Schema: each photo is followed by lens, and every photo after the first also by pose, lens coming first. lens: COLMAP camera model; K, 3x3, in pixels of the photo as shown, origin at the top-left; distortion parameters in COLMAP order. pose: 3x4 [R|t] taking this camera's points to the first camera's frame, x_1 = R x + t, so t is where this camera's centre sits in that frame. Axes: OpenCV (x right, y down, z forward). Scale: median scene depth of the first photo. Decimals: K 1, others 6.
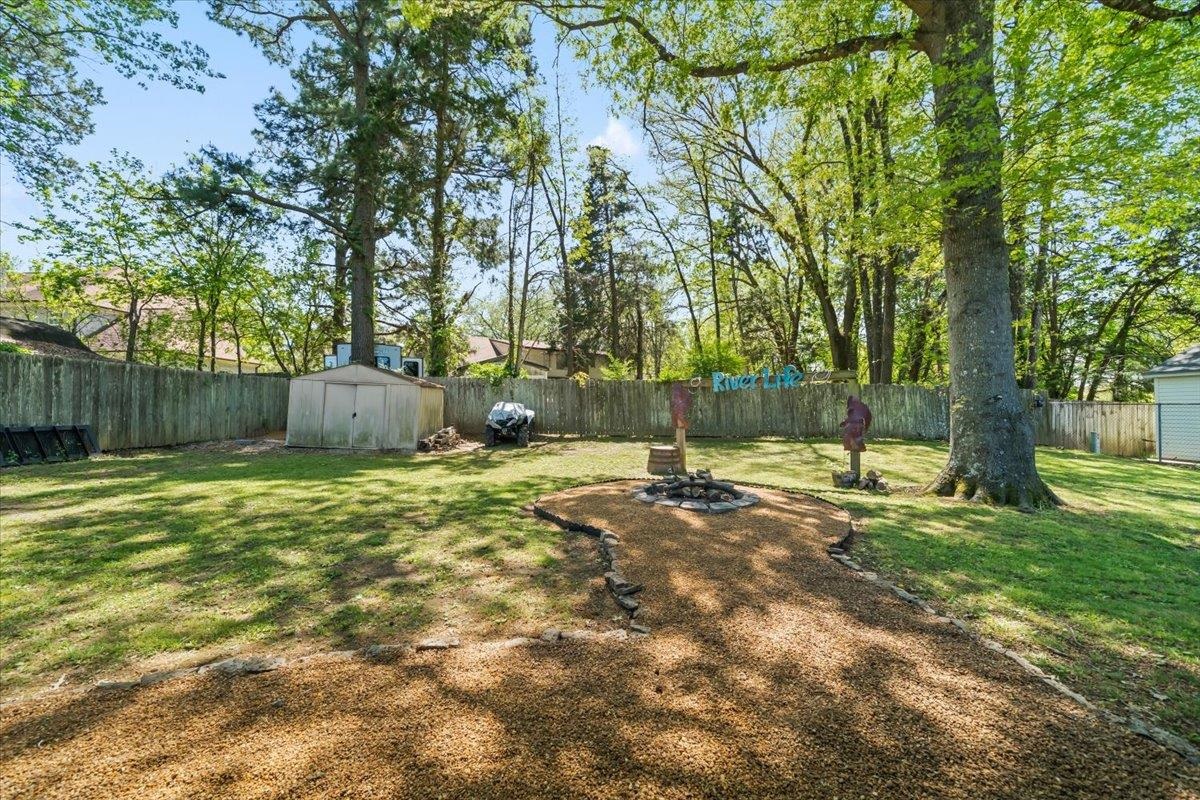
lens RADIAL K [[438.8, 0, 602.9], [0, 438.8, 406.0], [0, 0, 1]] dist [-0.003551, -0.000240]
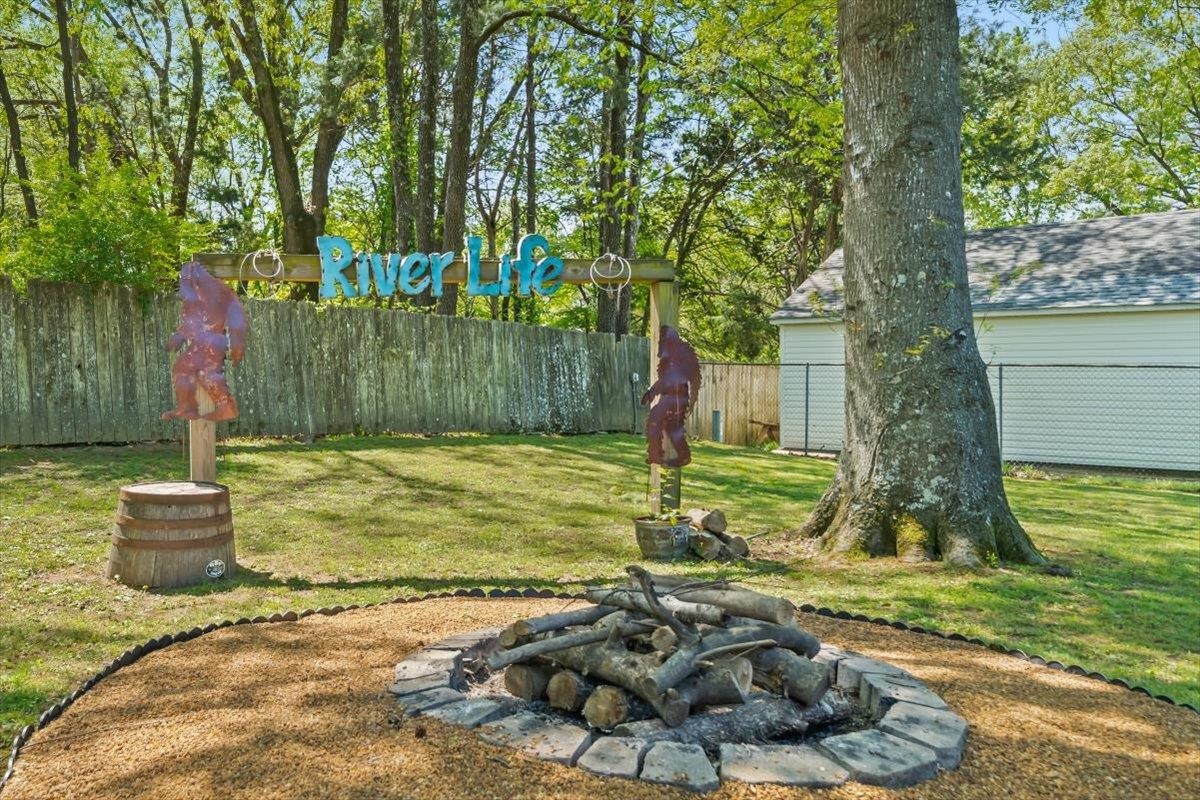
lens RADIAL K [[984.5, 0, 461.5], [0, 984.5, 381.6], [0, 0, 1]] dist [0.007979, 0.002958]
pose [[0.726328, 0.001694, 0.687346, -0.087313], [-0.009852, 0.999920, 0.007947, 0.011223], [-0.687277, -0.012544, 0.726287, 0.242016]]
